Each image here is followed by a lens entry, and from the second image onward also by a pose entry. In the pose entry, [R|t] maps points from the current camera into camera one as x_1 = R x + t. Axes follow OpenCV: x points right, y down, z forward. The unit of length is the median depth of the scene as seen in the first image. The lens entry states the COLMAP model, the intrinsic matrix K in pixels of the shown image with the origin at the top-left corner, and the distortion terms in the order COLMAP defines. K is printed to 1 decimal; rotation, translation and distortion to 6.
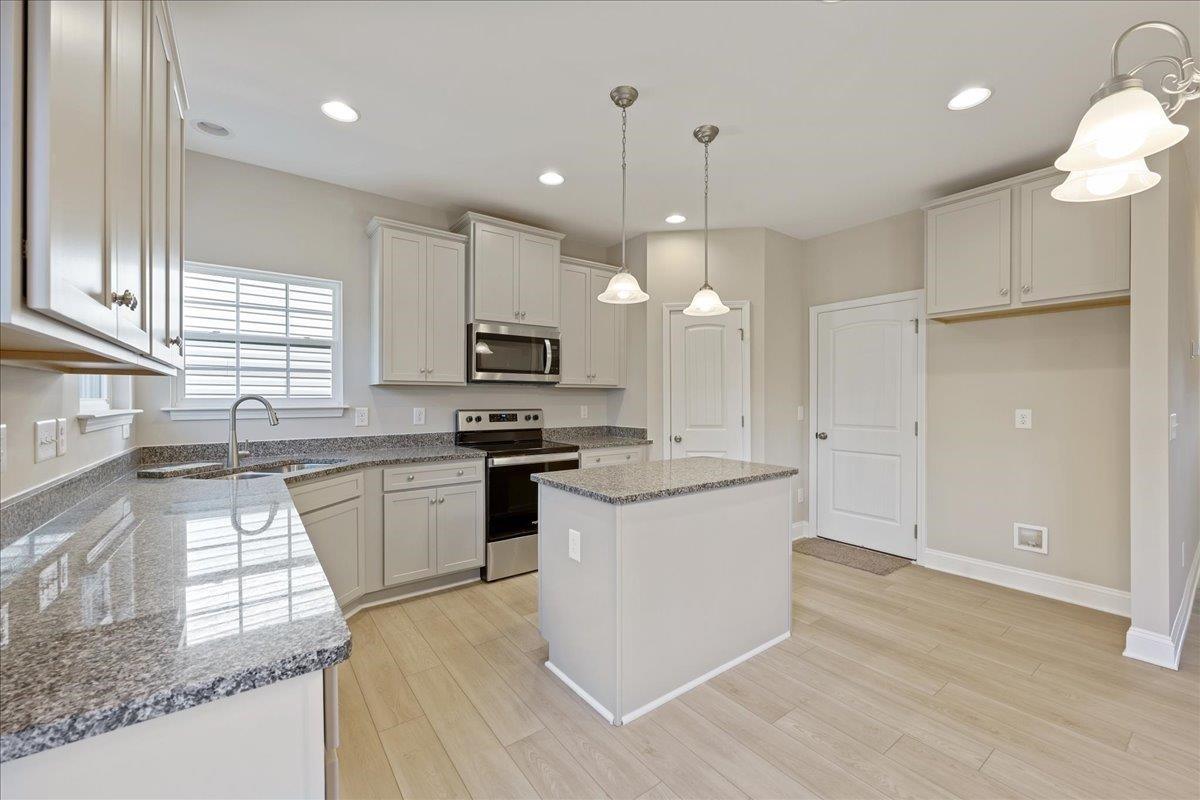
lens RADIAL K [[483.5, 0, 594.0], [0, 483.5, 399.6], [0, 0, 1]] dist [-0.003814, 0.000663]
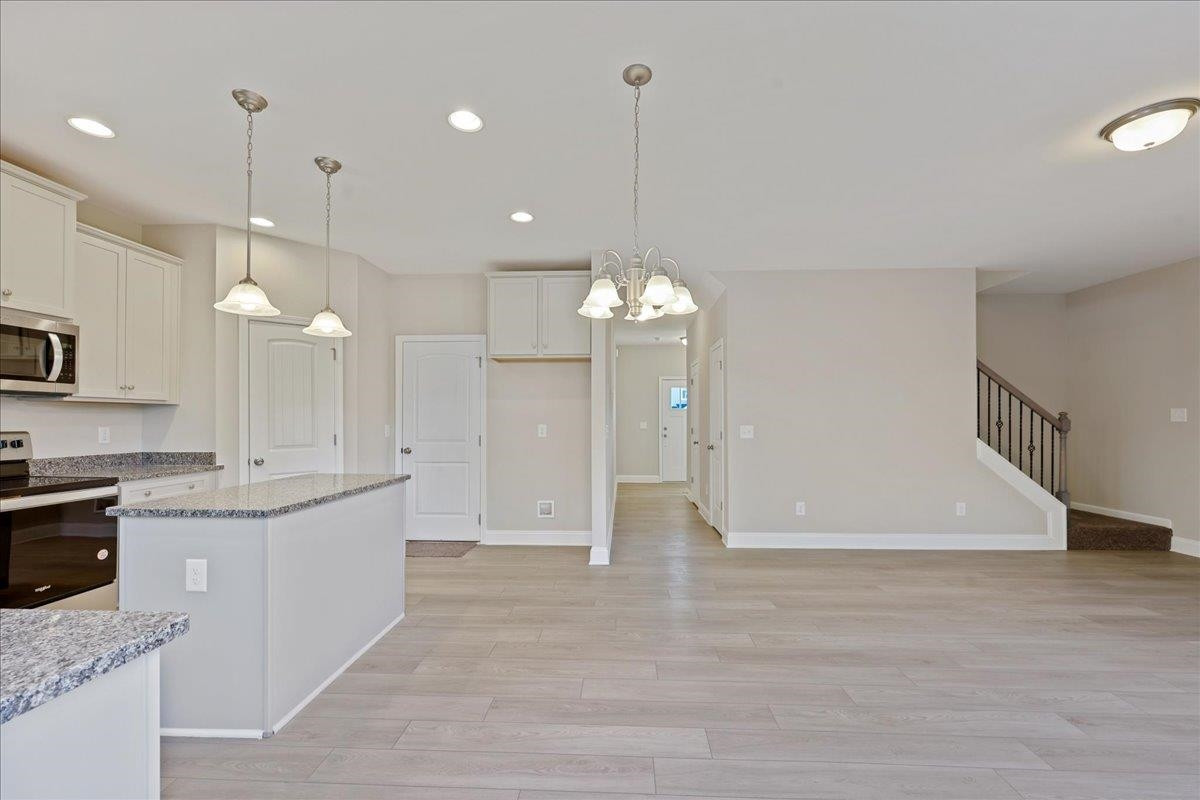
lens RADIAL K [[483.5, 0, 612.5], [0, 483.5, 420.6], [0, 0, 1]] dist [-0.003814, 0.000663]
pose [[0.616318, -0.002590, 0.787493, -0.170167], [0.003773, 0.999993, 0.000336, 0.008583], [-0.787489, 0.002764, 0.616323, -0.109029]]
